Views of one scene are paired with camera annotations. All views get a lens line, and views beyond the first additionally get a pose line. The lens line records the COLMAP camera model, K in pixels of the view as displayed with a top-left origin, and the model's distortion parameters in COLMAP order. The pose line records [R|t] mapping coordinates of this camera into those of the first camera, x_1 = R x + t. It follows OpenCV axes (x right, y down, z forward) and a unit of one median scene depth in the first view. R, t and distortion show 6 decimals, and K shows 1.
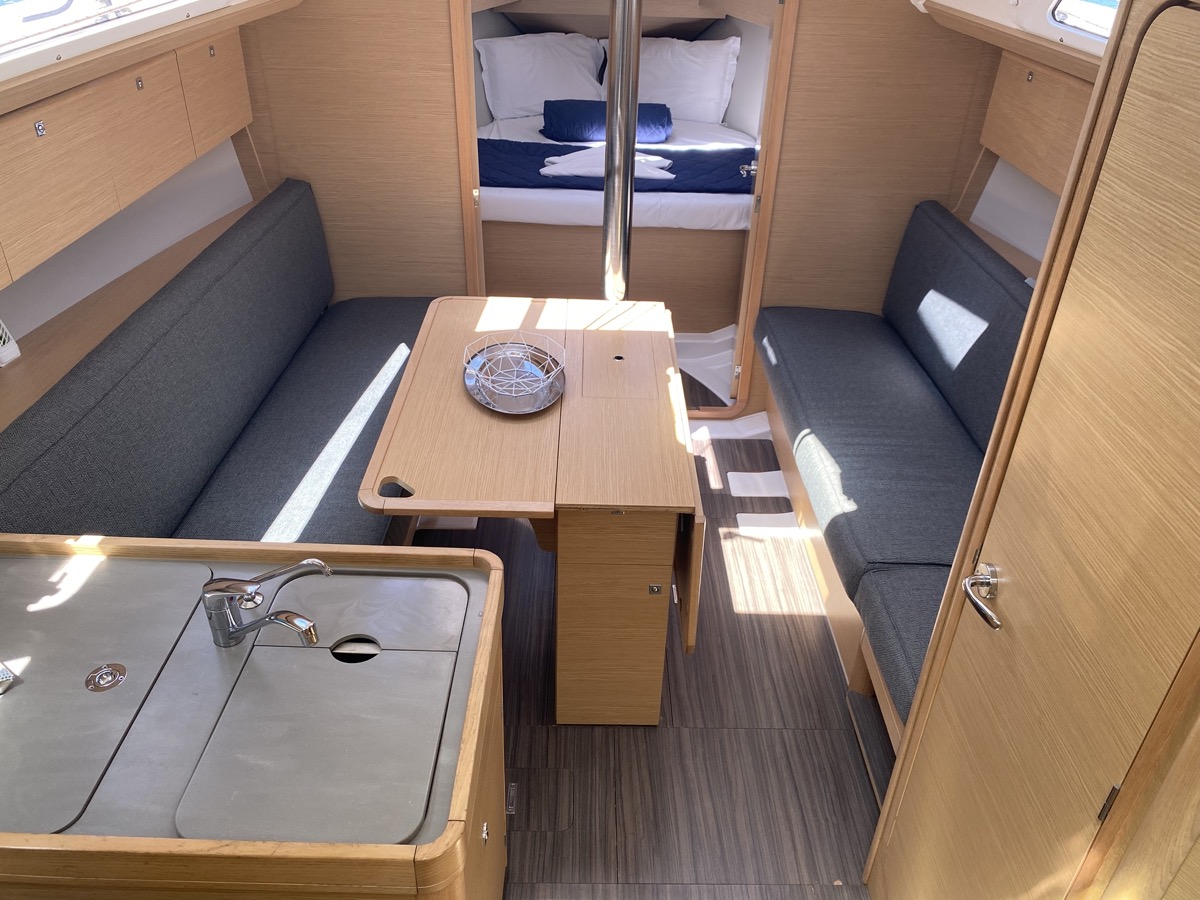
lens RADIAL K [[928.8, 0, 601.7], [0, 928.8, 447.3], [0, 0, 1]] dist [0.032335, -0.036948]
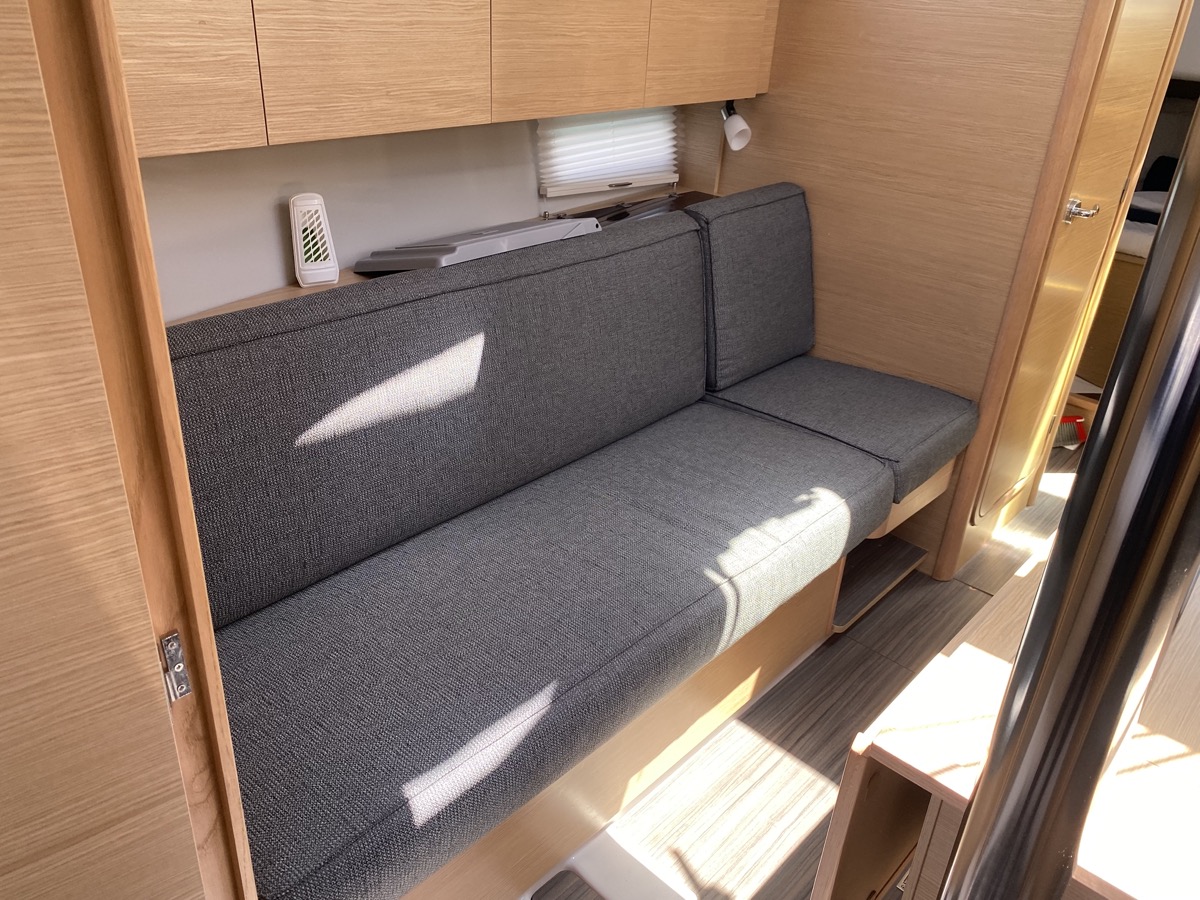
lens RADIAL K [[928.8, 0, 587.5], [0, 928.8, 442.4], [0, 0, 1]] dist [0.032335, -0.036948]
pose [[-0.726682, -0.377292, 0.574095, -0.003326], [0.293052, 0.585585, 0.755785, -0.454561], [-0.621333, 0.717455, -0.314968, 1.022520]]
